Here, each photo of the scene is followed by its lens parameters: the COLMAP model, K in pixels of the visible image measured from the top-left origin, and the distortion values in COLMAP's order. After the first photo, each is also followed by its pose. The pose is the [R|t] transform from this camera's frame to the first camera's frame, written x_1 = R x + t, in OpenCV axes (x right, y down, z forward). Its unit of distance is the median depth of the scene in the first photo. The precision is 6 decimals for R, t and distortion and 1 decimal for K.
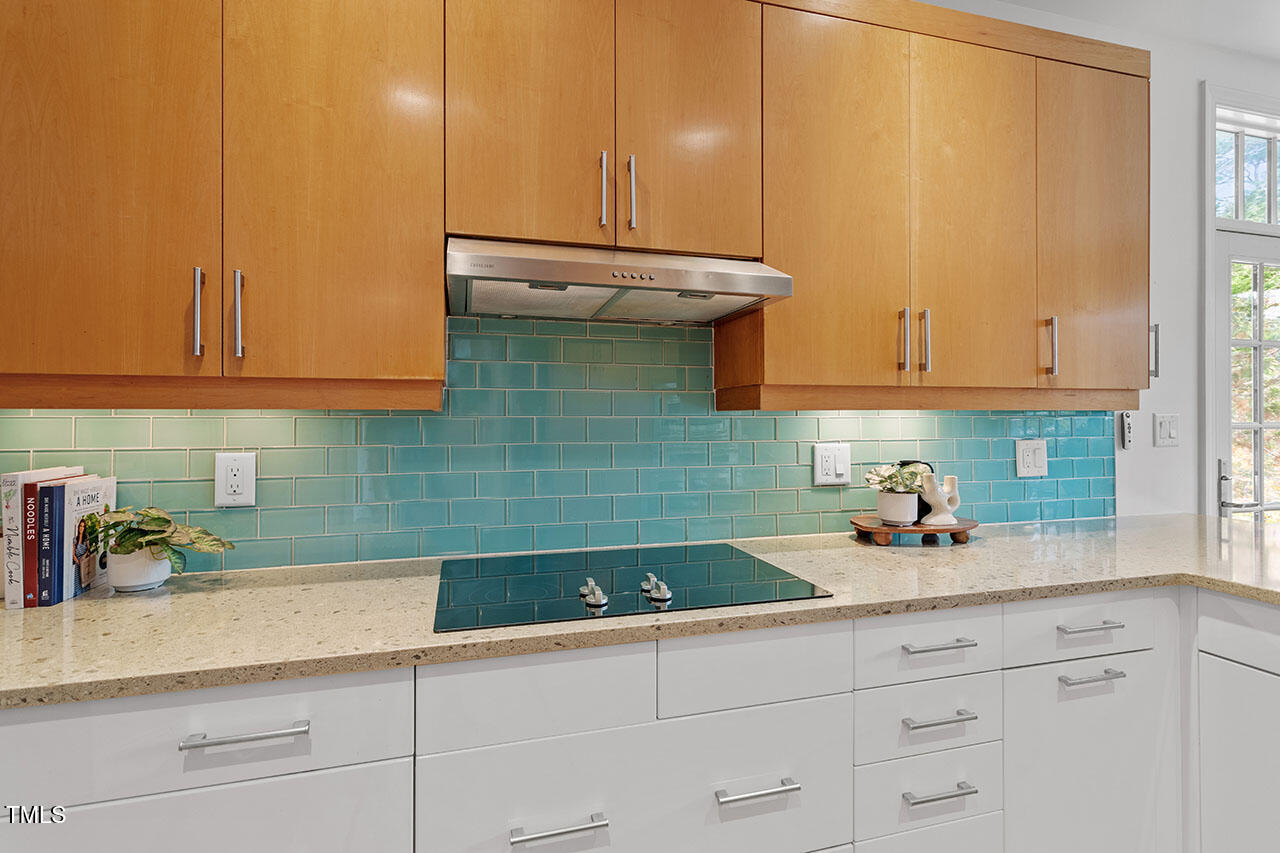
lens RADIAL K [[619.5, 0, 640.0], [0, 619.5, 426.5], [0, 0, 1]] dist [0.001283, 0.000269]
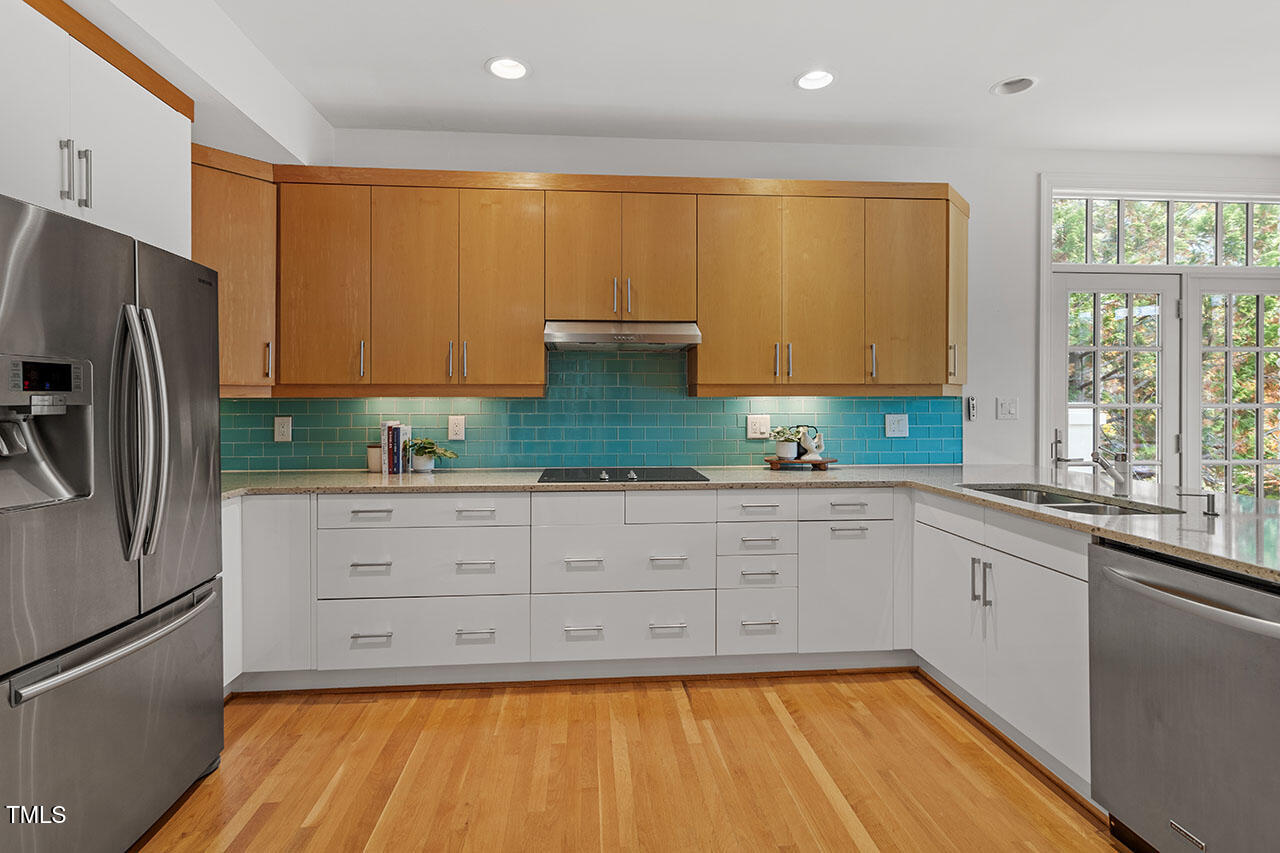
lens RADIAL K [[629.9, 0, 638.3], [0, 629.9, 409.4], [0, 0, 1]] dist [-0.000158, 0.000020]
pose [[0.980342, 0.003216, -0.197279, 0.393309], [-0.002769, 0.999993, 0.002541, 0.009291], [0.197286, -0.001945, 0.980344, -0.986310]]
